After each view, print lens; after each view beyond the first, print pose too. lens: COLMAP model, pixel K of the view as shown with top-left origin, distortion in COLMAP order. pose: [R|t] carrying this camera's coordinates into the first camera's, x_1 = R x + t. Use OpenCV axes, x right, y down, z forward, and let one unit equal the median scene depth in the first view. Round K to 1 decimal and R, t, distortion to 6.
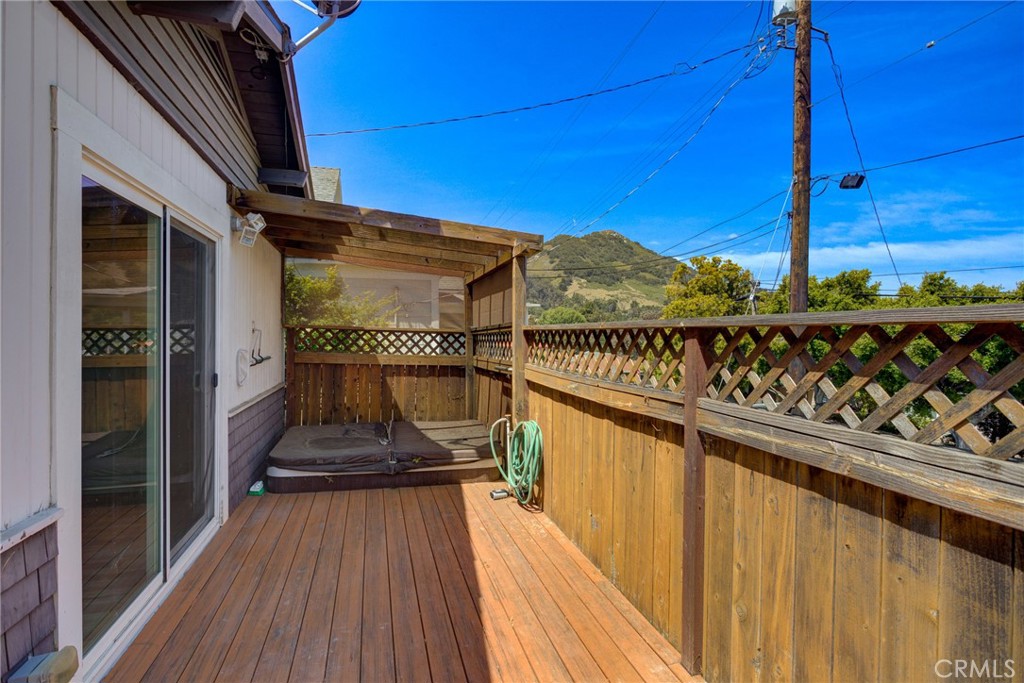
lens RADIAL K [[506.1, 0, 513.4], [0, 506.1, 340.3], [0, 0, 1]] dist [-0.017801, 0.006668]
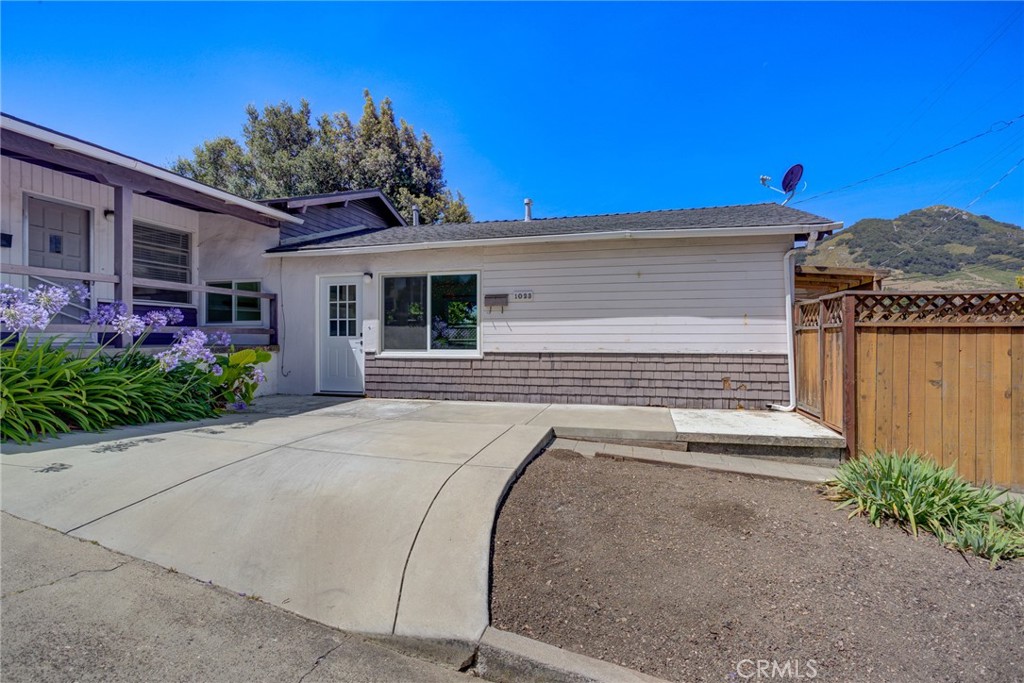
lens RADIAL K [[503.8, 0, 510.7], [0, 503.8, 340.1], [0, 0, 1]] dist [-0.014245, 0.005382]
pose [[0.866654, -0.009165, -0.498825, -0.281178], [0.003273, 0.999914, -0.012685, 0.109715], [0.498898, 0.009361, 0.866610, -1.627907]]
